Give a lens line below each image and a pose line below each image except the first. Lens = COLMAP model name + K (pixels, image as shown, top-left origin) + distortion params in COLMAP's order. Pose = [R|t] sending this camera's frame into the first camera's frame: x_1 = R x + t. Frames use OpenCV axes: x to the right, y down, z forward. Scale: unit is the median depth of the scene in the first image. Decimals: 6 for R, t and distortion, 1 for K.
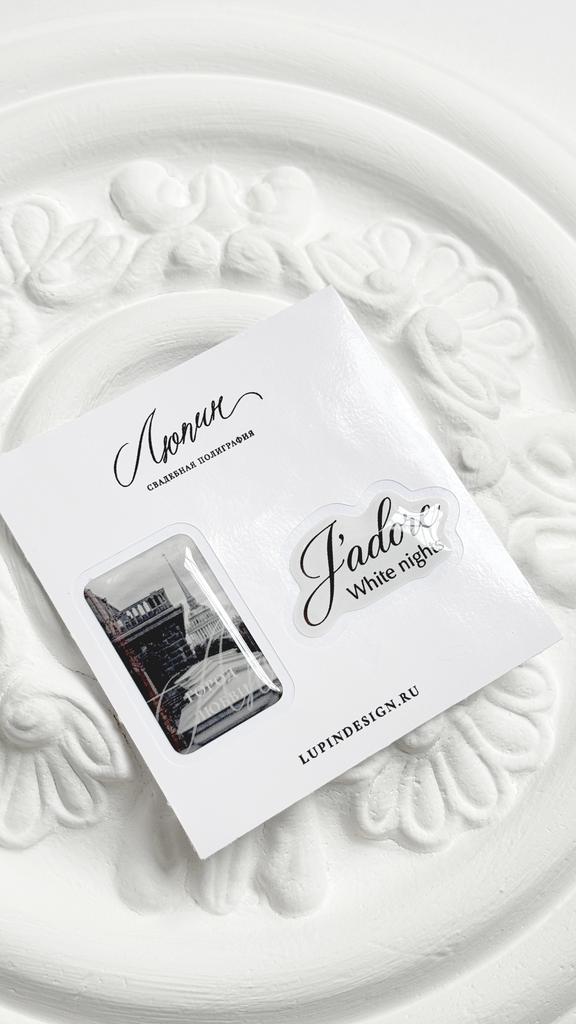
lens RADIAL K [[1459.7, 0, 288.0], [0, 1459.7, 512.0], [0, 0, 1]] dist [0.175139, -0.434651]
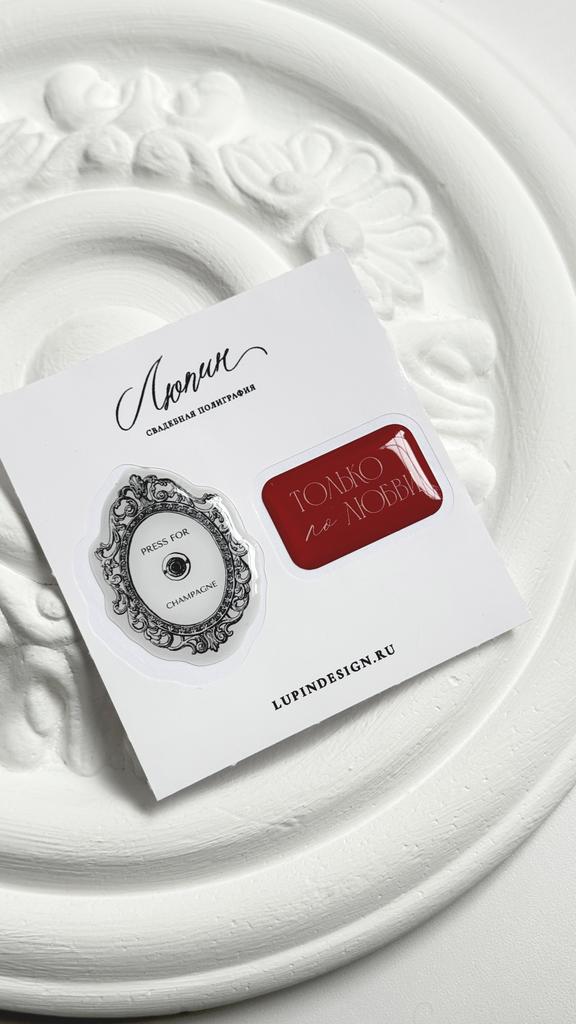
lens RADIAL K [[1459.7, 0, 288.0], [0, 1459.7, 512.0], [0, 0, 1]] dist [0.175139, -0.434651]
pose [[0.992581, 0.042209, -0.114022, 0.192837], [-0.039546, 0.998892, 0.025522, 0.046636], [0.114973, -0.020824, 0.993150, -0.025387]]
